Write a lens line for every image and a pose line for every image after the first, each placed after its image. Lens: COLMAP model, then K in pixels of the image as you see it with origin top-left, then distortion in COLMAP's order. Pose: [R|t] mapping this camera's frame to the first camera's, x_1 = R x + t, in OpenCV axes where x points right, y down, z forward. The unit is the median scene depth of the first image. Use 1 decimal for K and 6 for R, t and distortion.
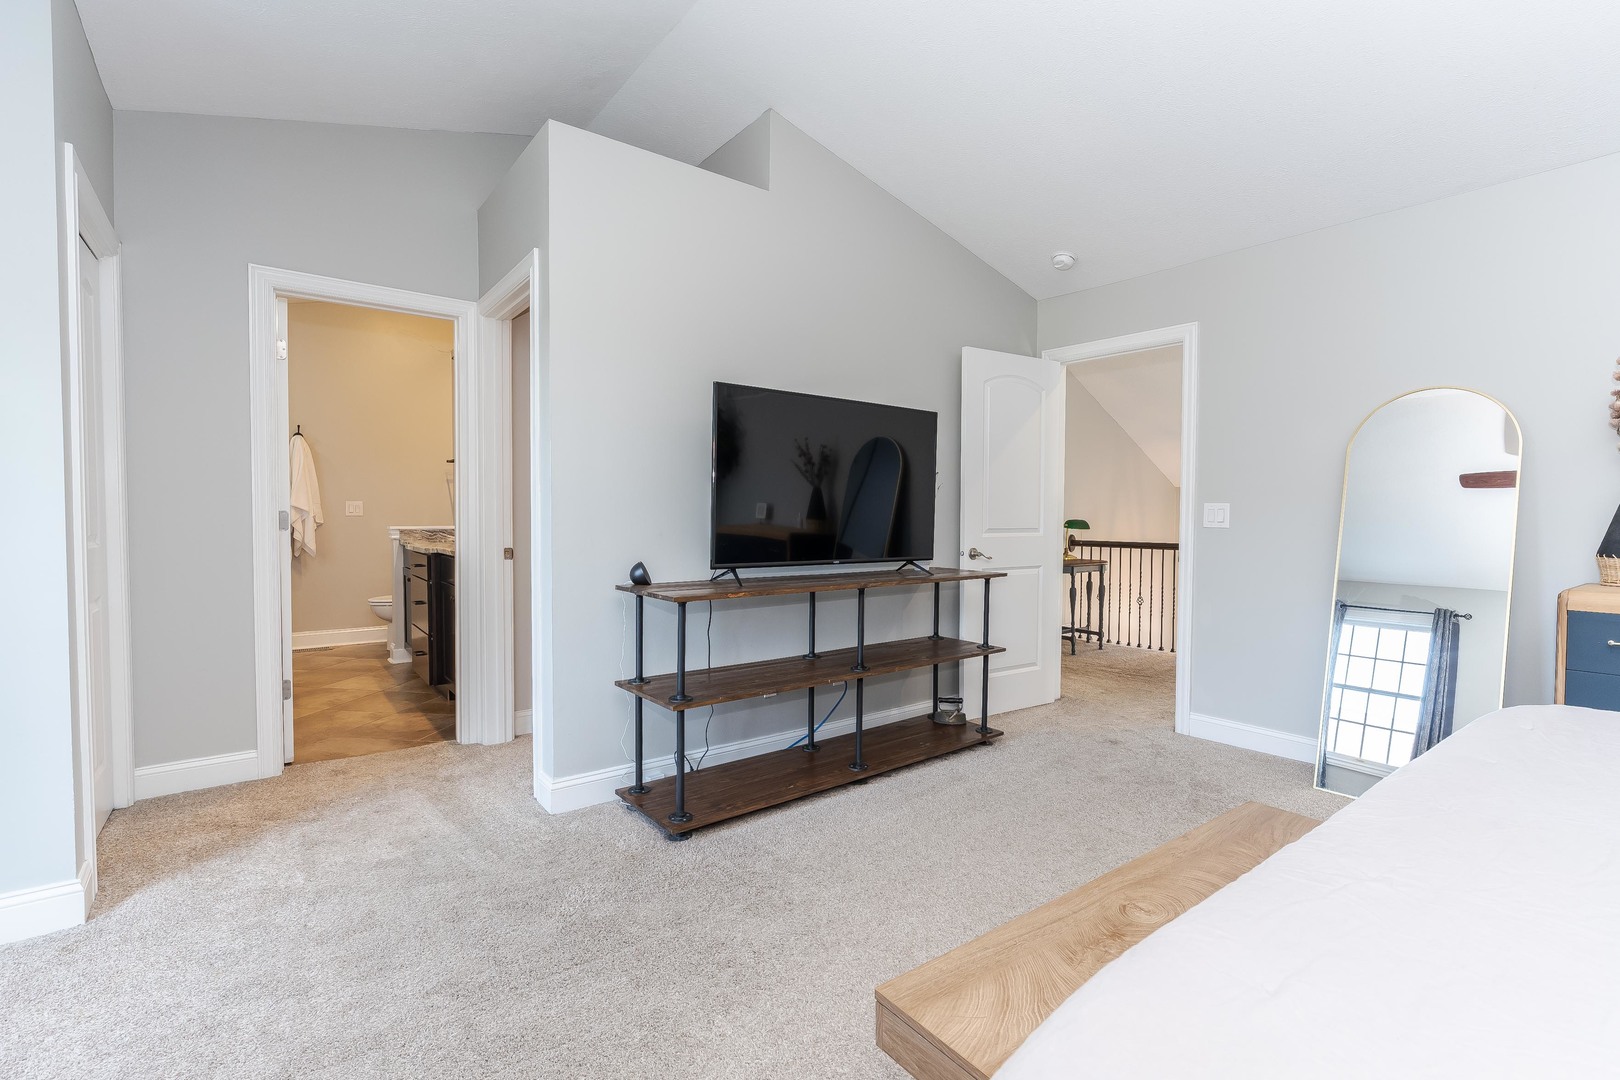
lens RADIAL K [[727.1, 0, 812.0], [0, 727.1, 539.1], [0, 0, 1]] dist [-0.003744, 0.001108]
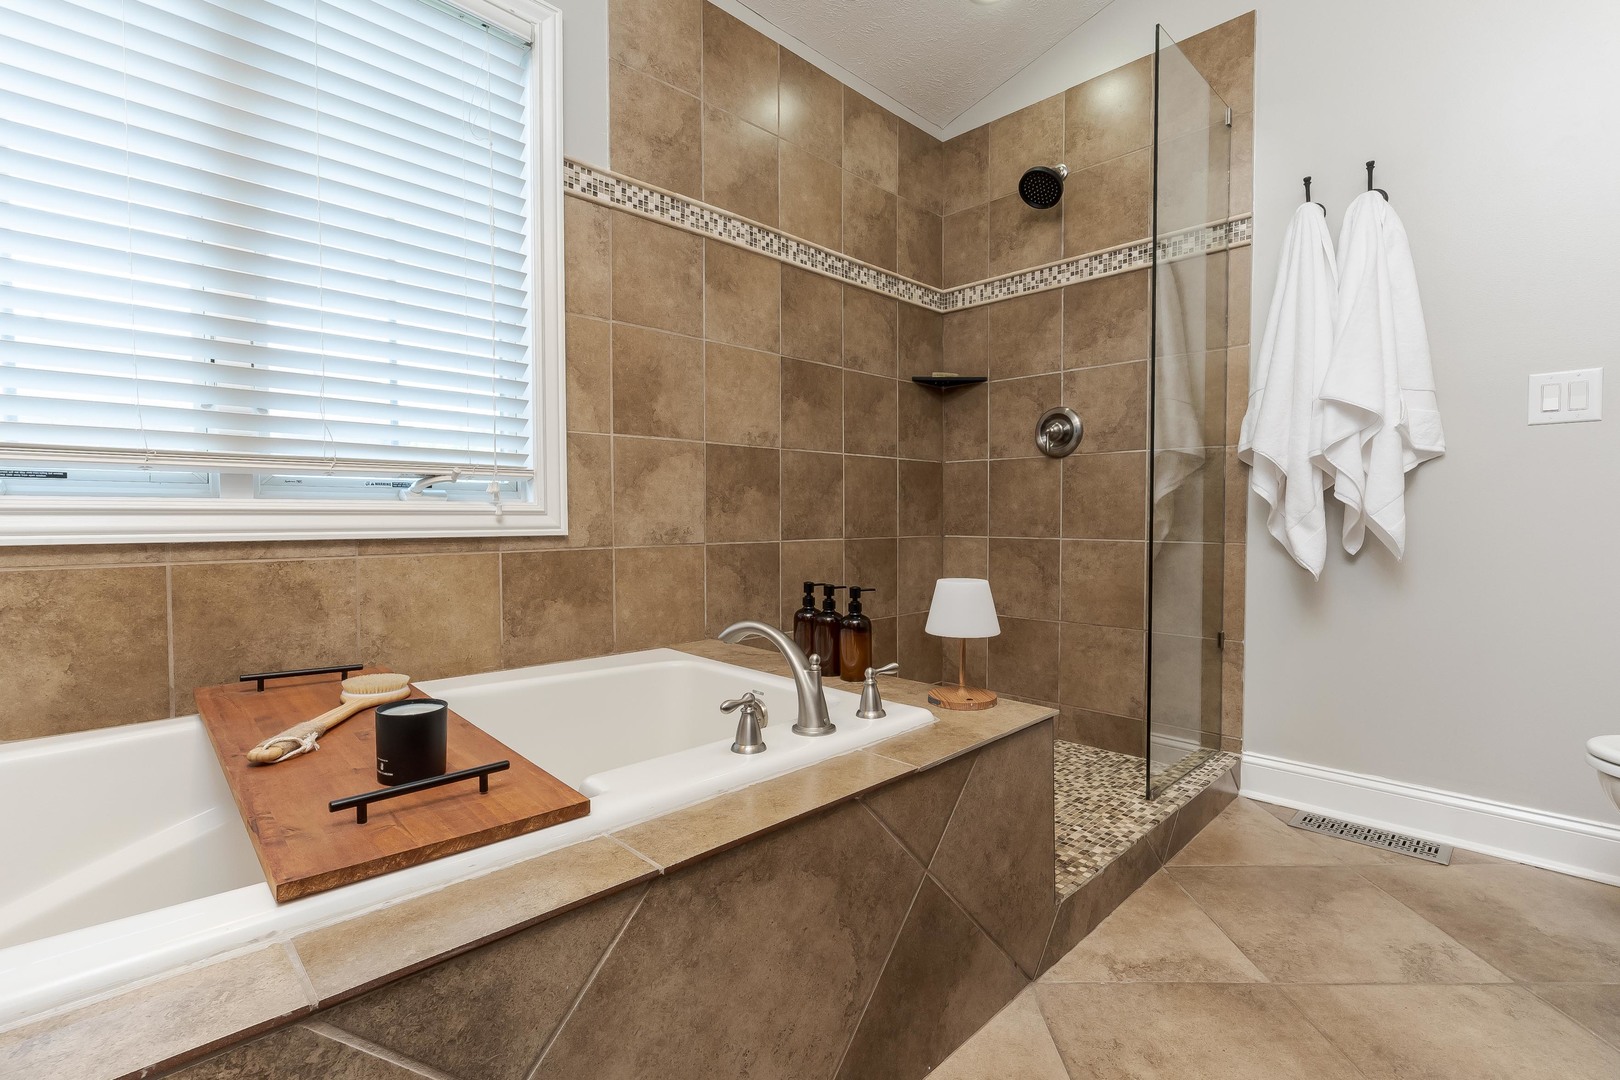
lens RADIAL K [[727.1, 0, 812.5], [0, 727.1, 536.4], [0, 0, 1]] dist [-0.003744, 0.001108]
pose [[0.121814, 0.019823, -0.992355, -0.408354], [-0.034346, 0.999286, 0.015746, 0.018821], [0.991959, 0.032165, 0.122408, 0.716147]]
